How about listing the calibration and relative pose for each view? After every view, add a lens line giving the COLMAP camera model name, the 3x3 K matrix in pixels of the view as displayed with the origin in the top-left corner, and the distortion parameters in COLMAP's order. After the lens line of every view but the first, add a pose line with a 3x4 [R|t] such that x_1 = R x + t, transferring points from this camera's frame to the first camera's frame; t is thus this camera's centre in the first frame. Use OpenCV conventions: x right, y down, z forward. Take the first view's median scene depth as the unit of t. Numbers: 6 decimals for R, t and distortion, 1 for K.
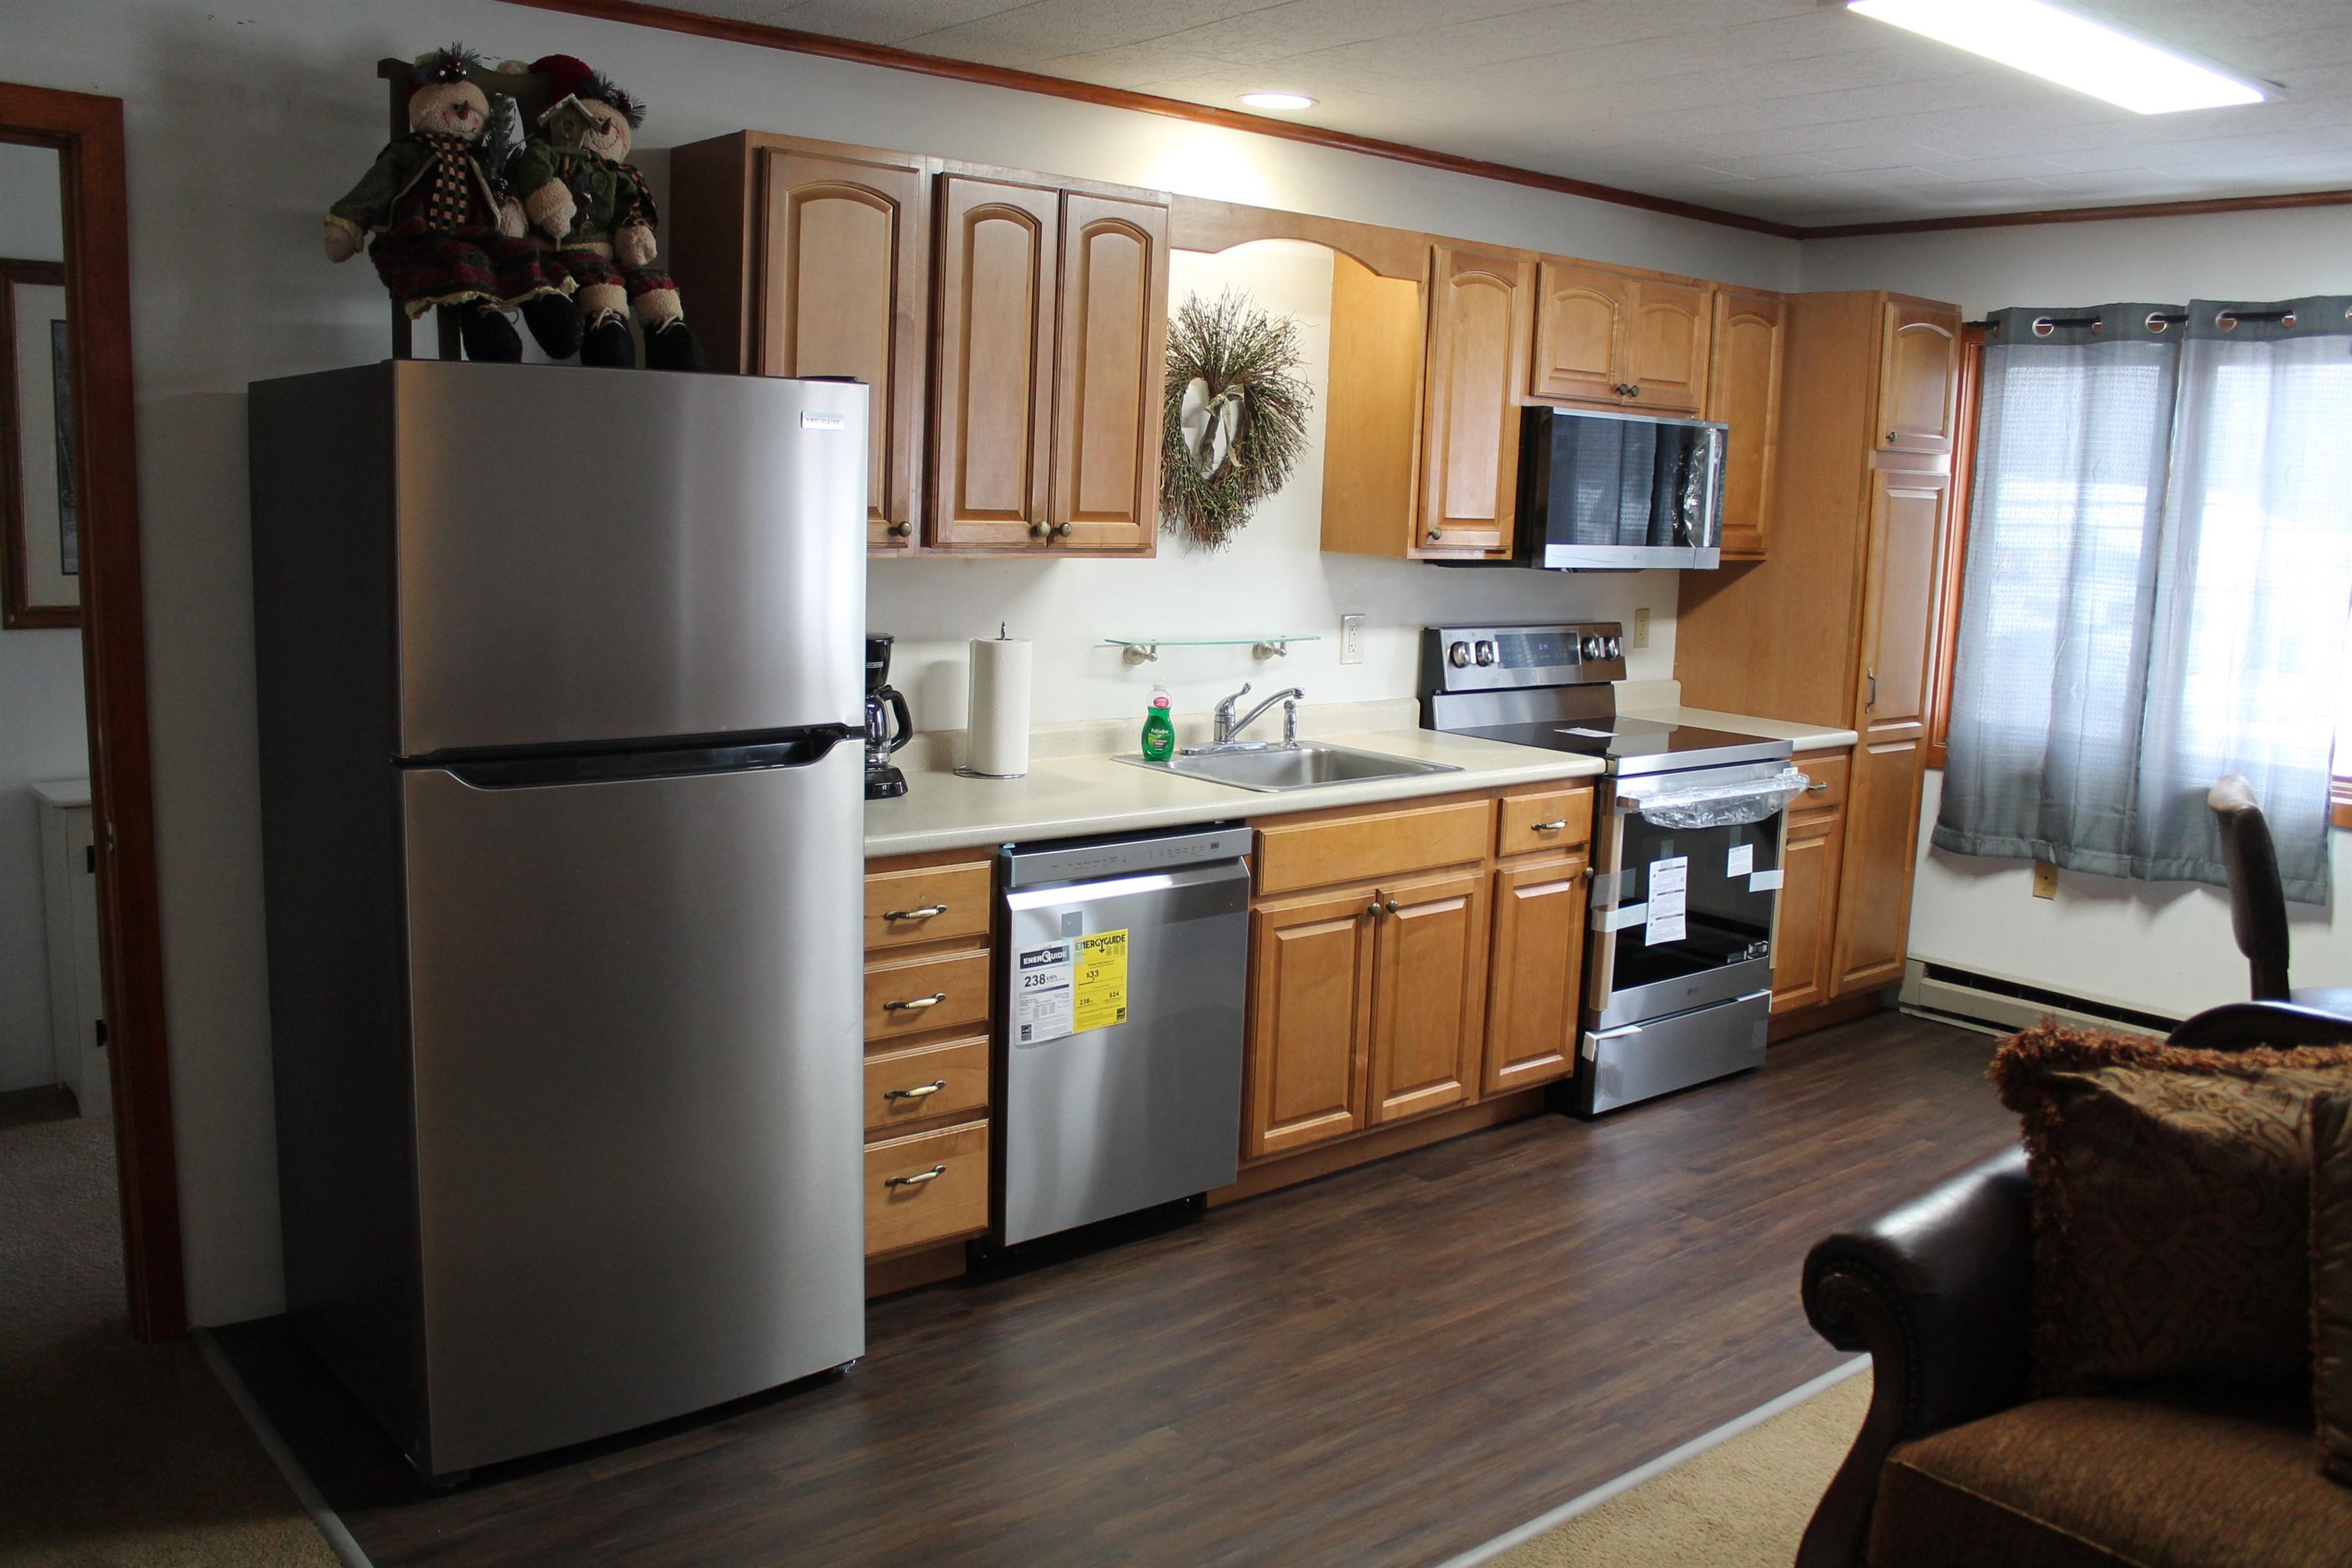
lens RADIAL K [[1953.1, 0, 1121.6], [0, 1953.1, 787.9], [0, 0, 1]] dist [-0.183809, 0.166490]
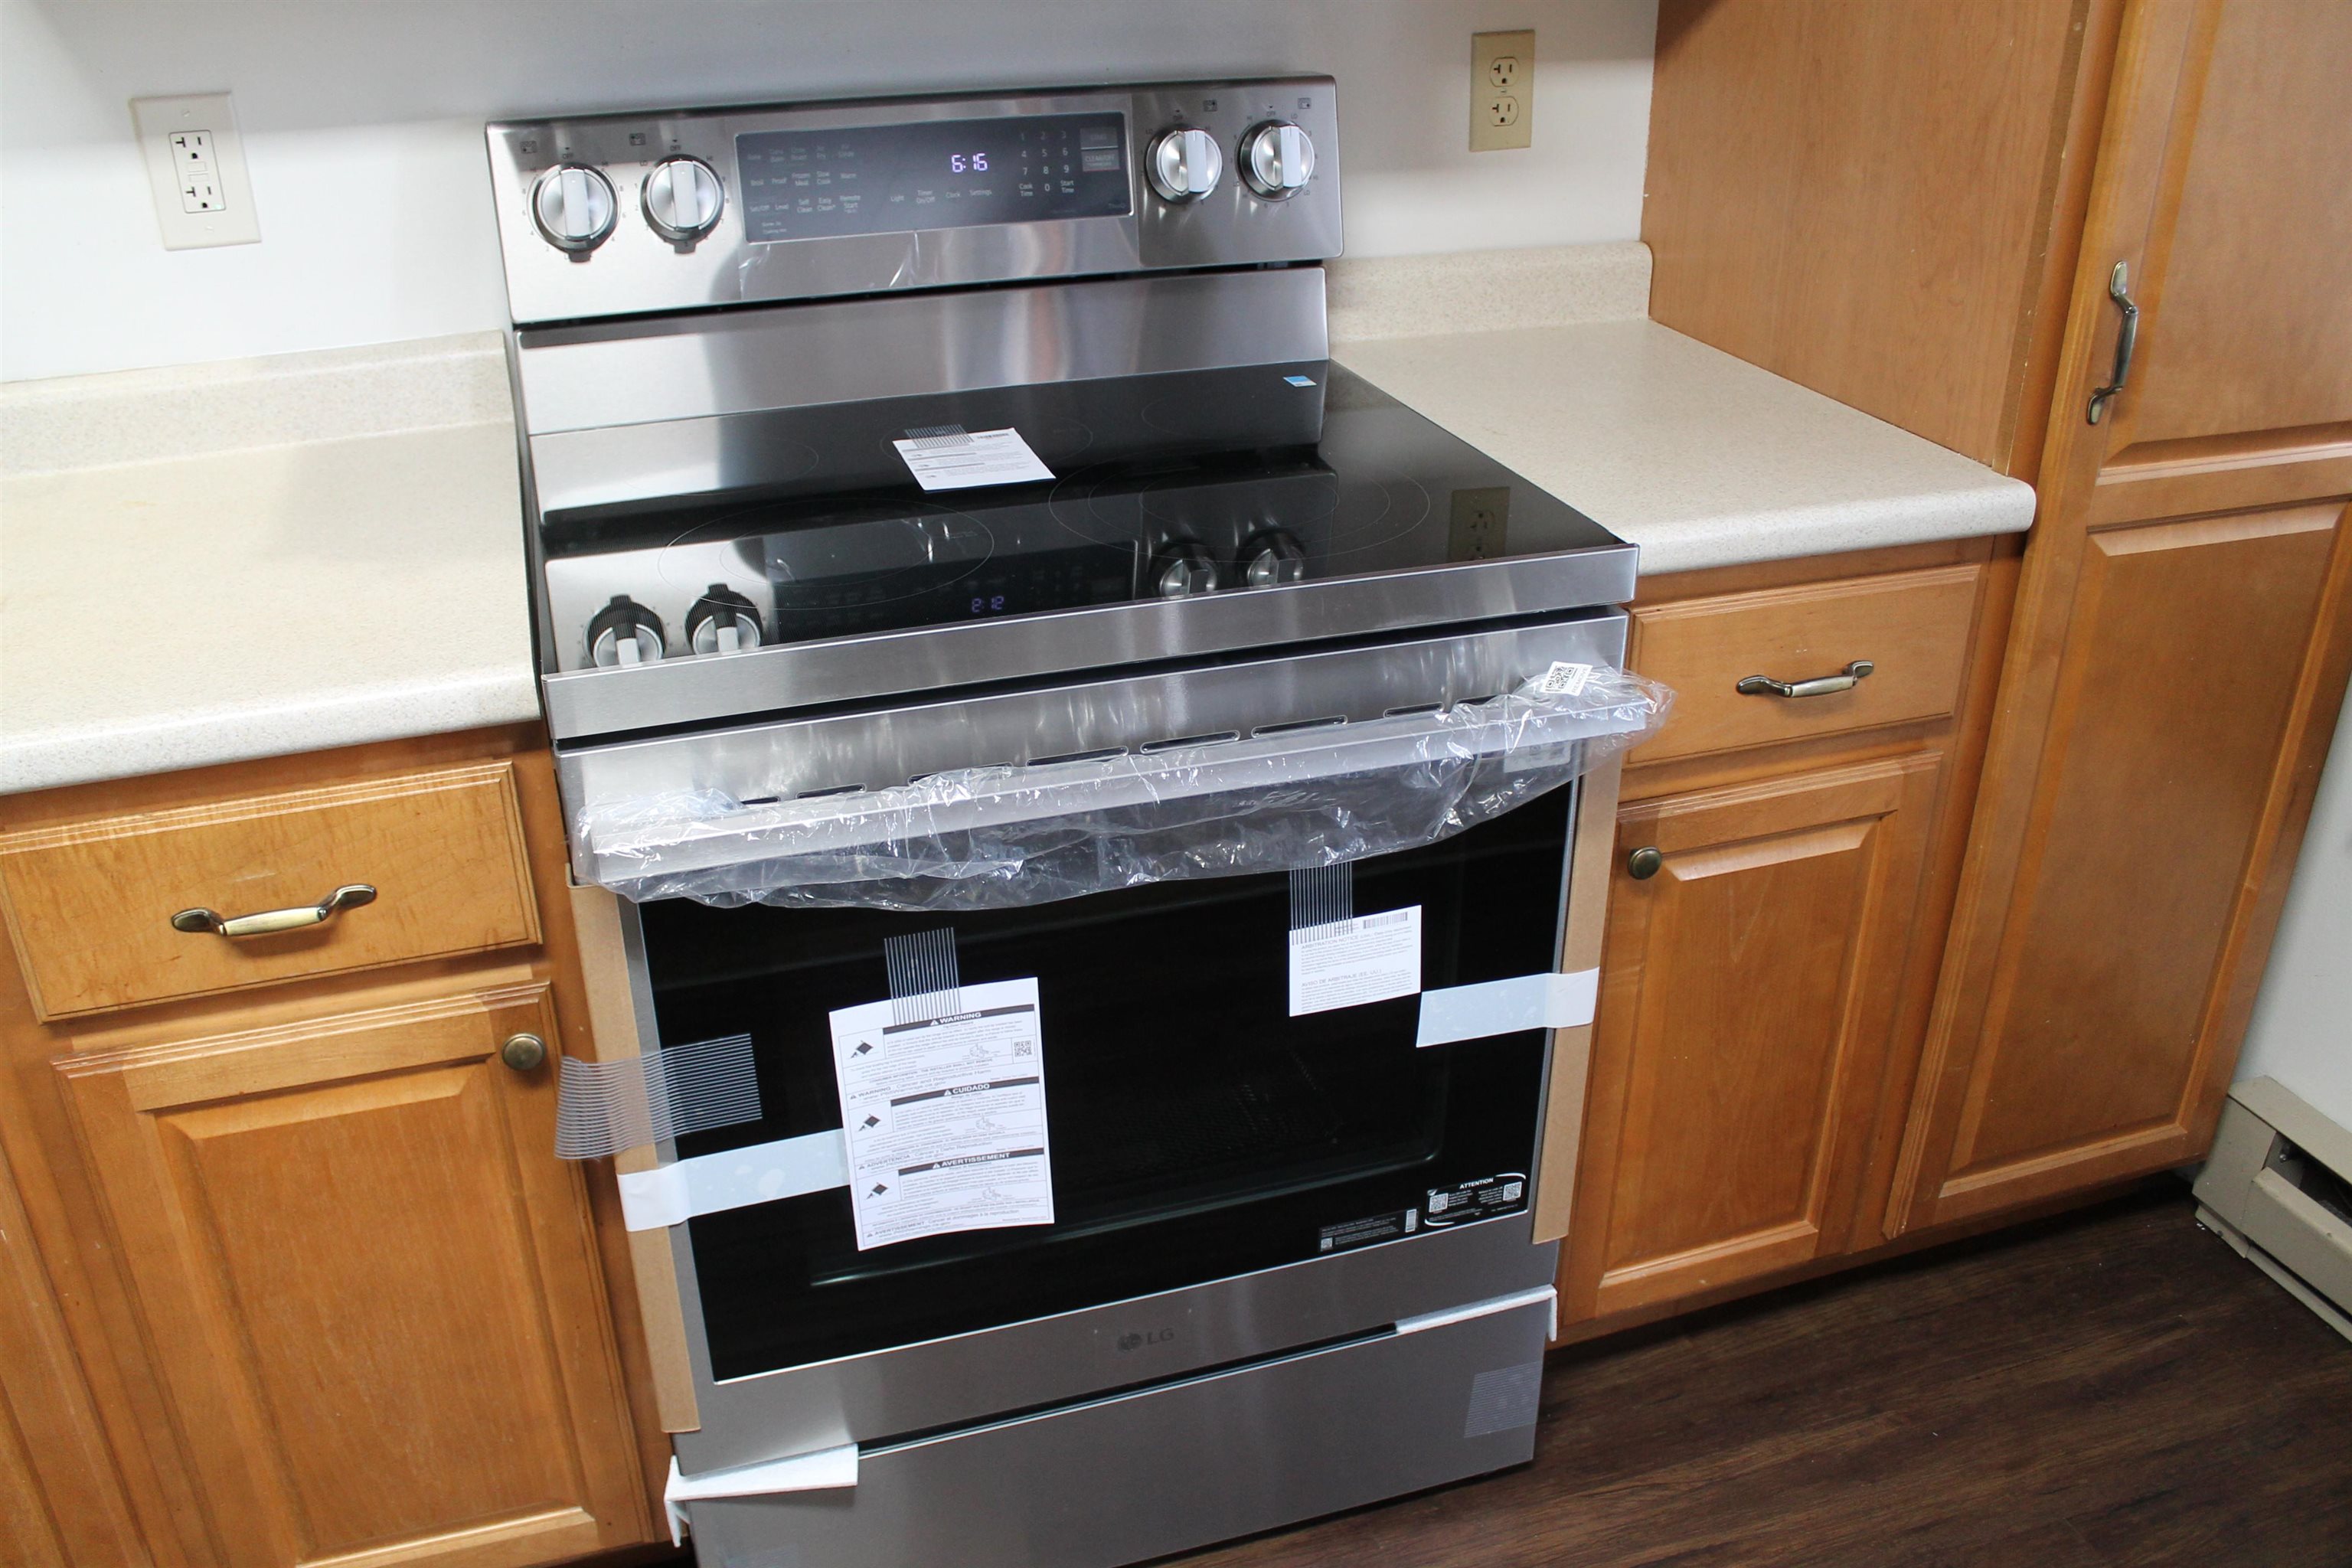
lens RADIAL K [[1953.1, 0, 1121.6], [0, 1953.1, 787.9], [0, 0, 1]] dist [-0.183809, 0.166490]
pose [[0.929567, 0.125378, -0.346678, 0.387916], [-0.018312, 0.954933, 0.296258, -0.072512], [0.368199, -0.269043, 0.889969, 0.736076]]
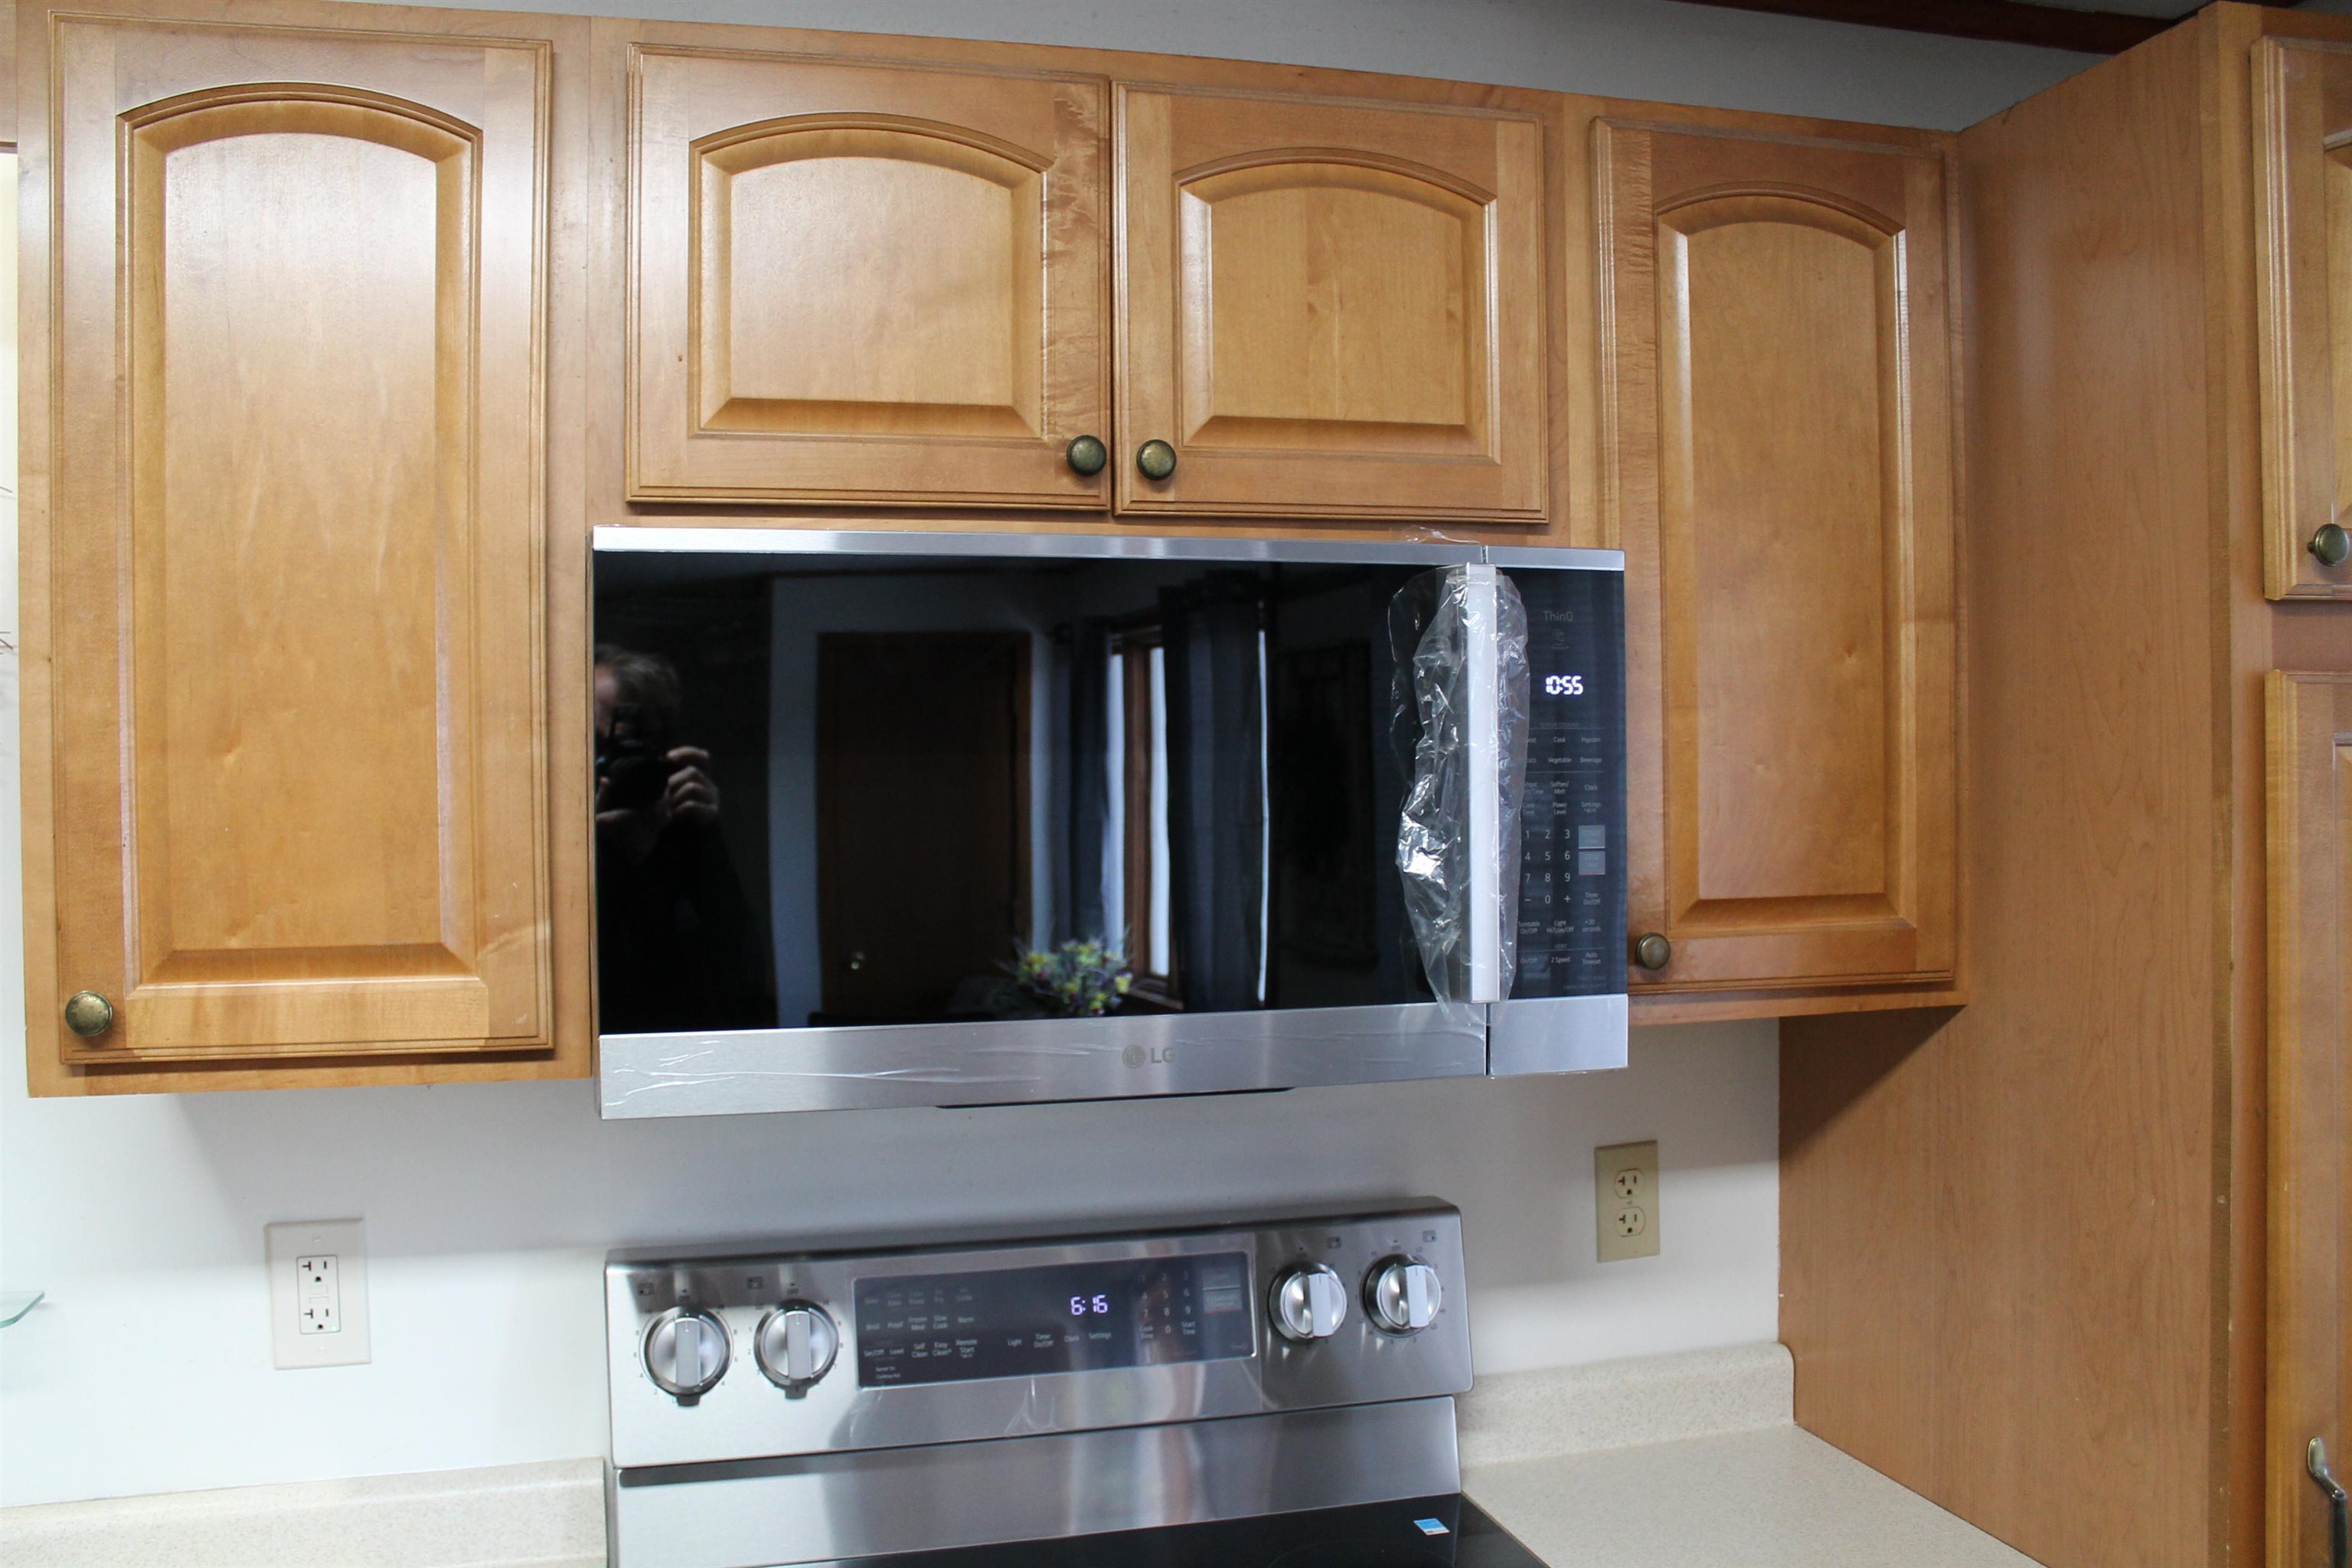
lens RADIAL K [[1953.1, 0, 1121.6], [0, 1953.1, 787.9], [0, 0, 1]] dist [-0.183809, 0.166490]
pose [[0.905700, -0.042725, -0.421761, 0.381881], [-0.026836, 0.987134, -0.157627, -0.113705], [0.423069, 0.154081, 0.892901, 0.746706]]
